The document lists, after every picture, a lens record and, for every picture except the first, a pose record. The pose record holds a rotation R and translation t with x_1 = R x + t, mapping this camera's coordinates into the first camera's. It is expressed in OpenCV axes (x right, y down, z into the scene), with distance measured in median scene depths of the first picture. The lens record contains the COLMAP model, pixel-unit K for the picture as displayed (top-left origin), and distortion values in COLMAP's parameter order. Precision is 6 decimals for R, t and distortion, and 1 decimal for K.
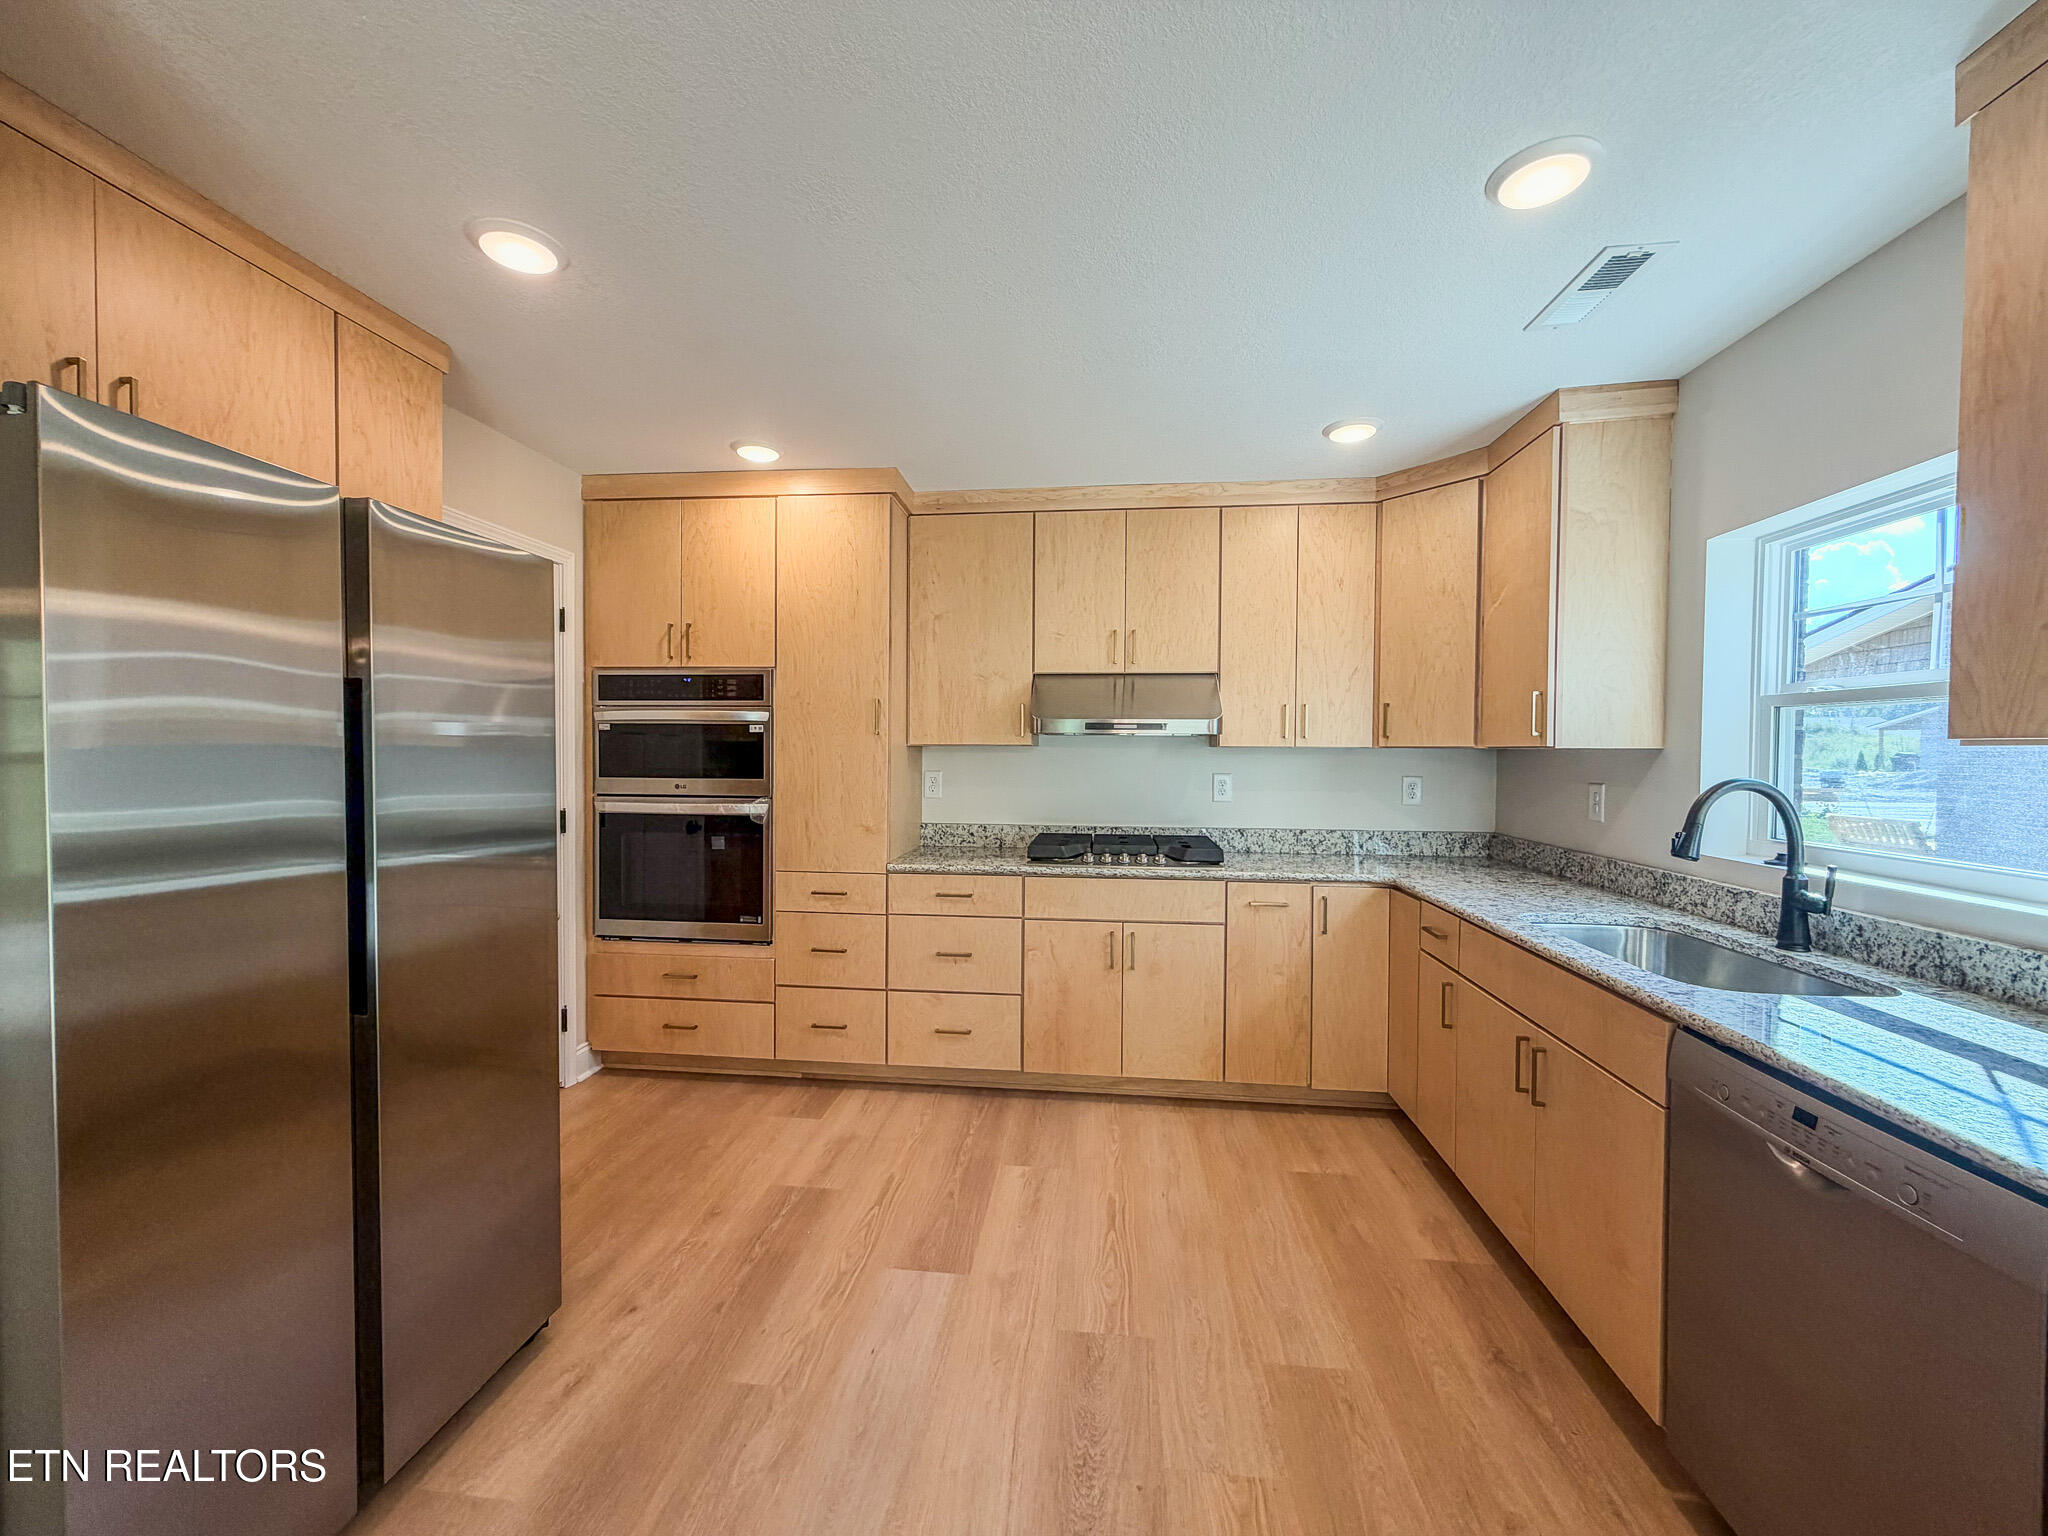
lens RADIAL K [[812.9, 0, 1011.2], [0, 812.9, 769.5], [0, 0, 1]] dist [-0.000308, 0.000104]
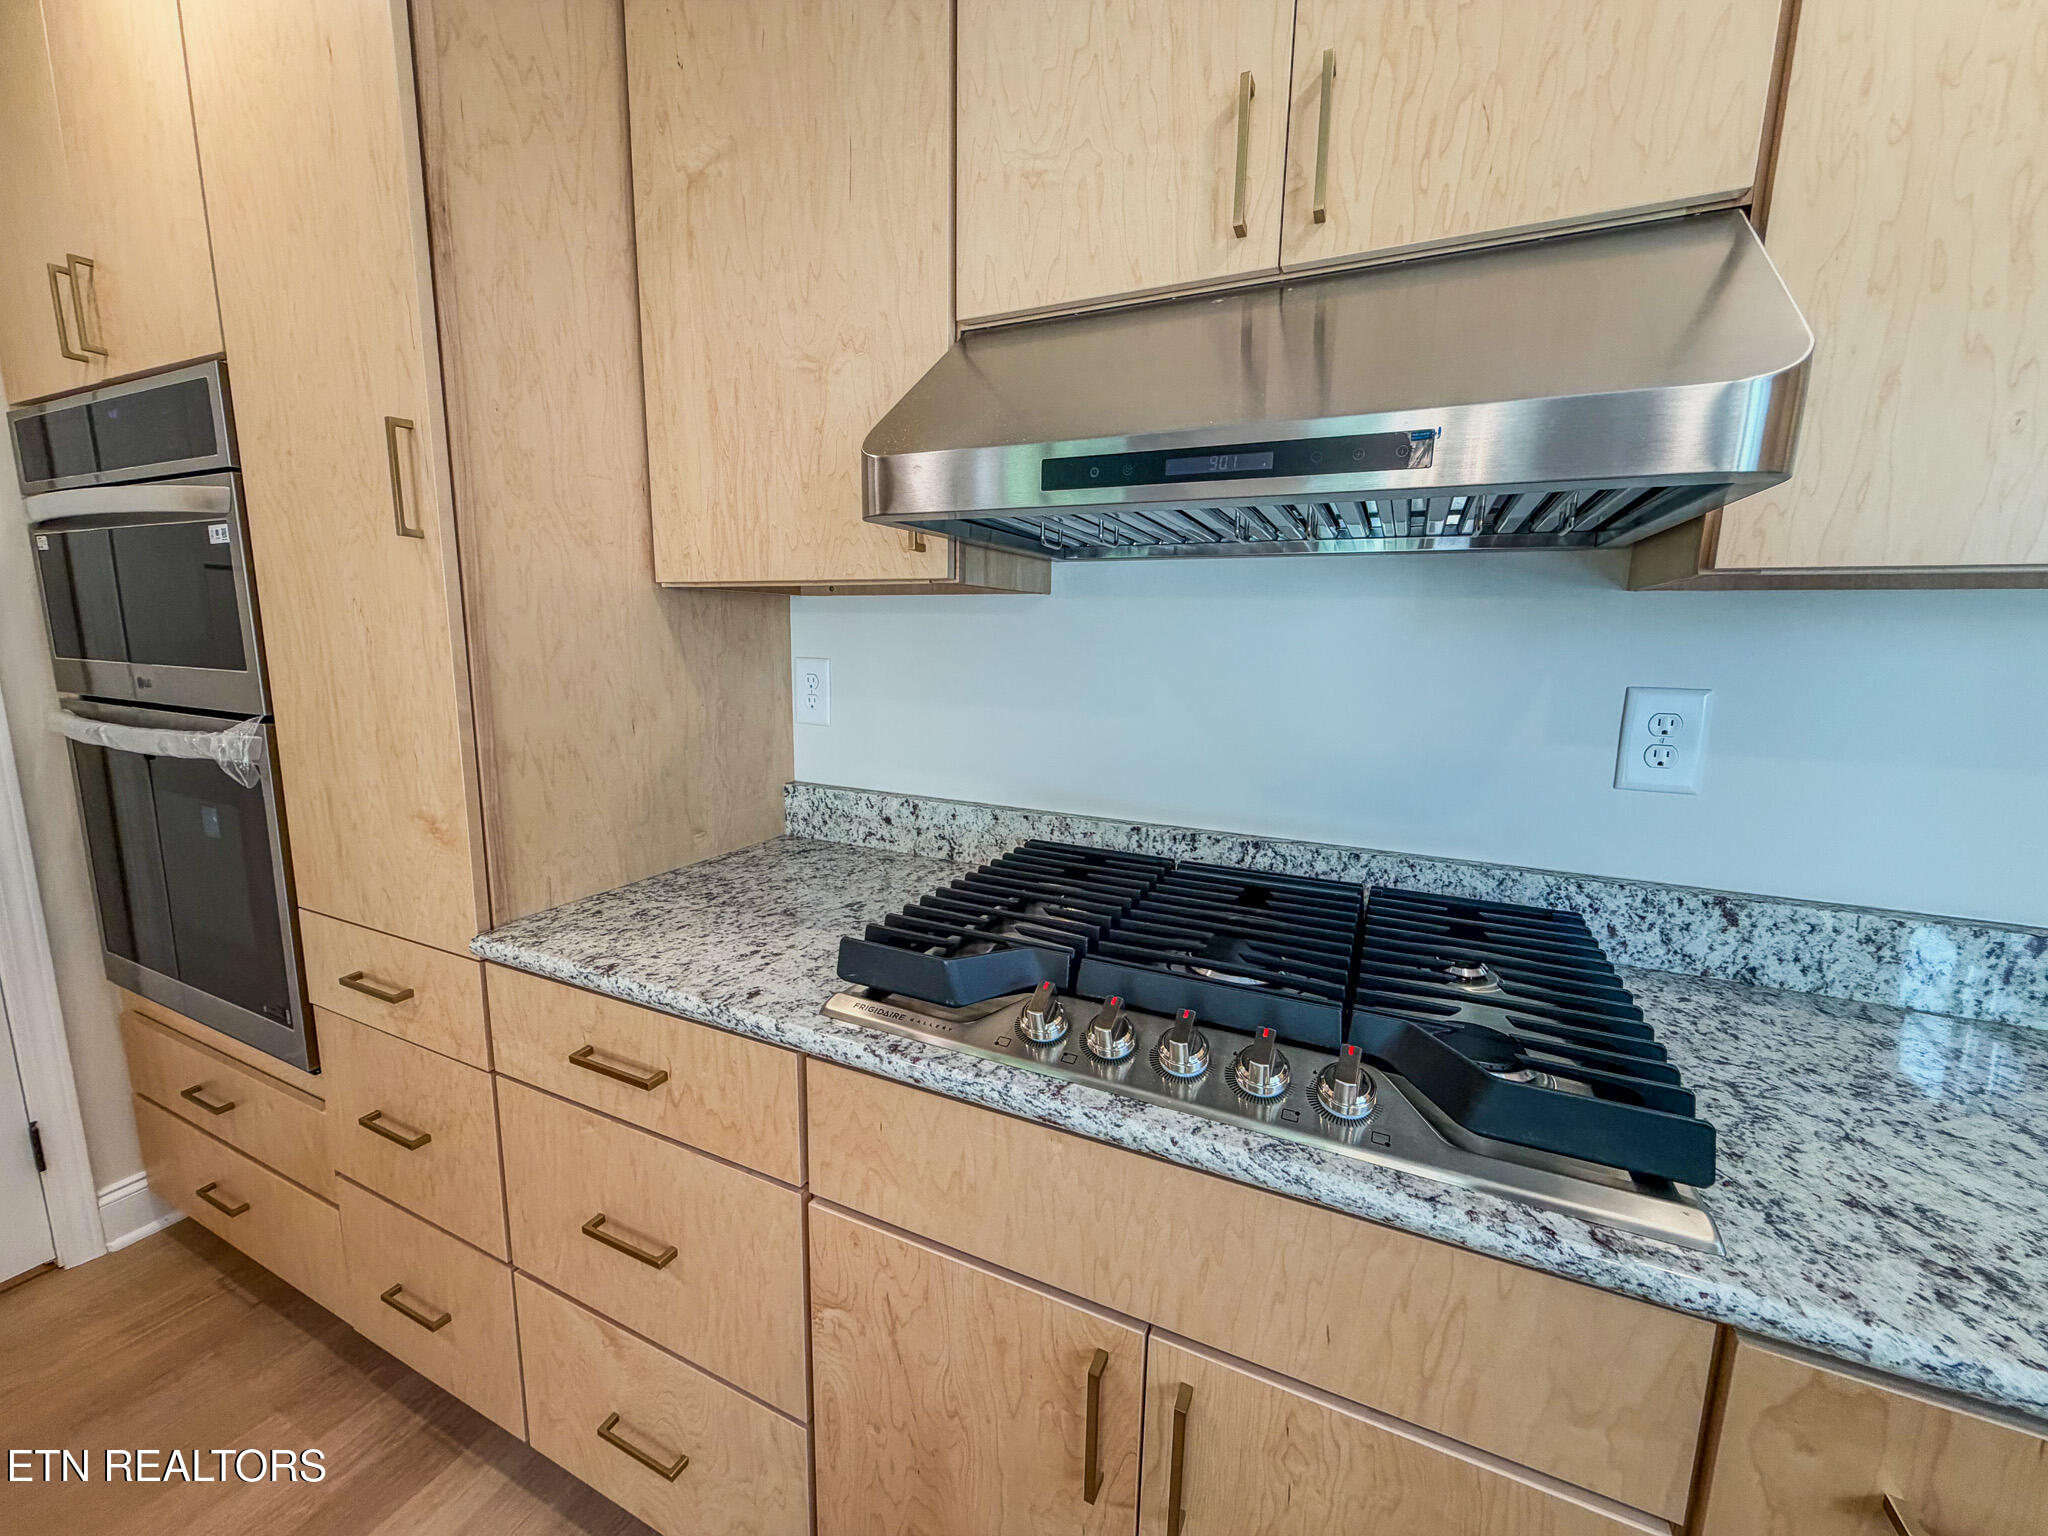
lens RADIAL K [[797.7, 0, 1024.0], [0, 797.7, 768.0], [0, 0, 1]] dist [-0.002264, -0.000189]
pose [[0.947897, 0.063023, -0.312282, 0.211676], [-0.019298, 0.989796, 0.141177, -0.002937], [0.317993, -0.127795, 0.939441, 1.020988]]
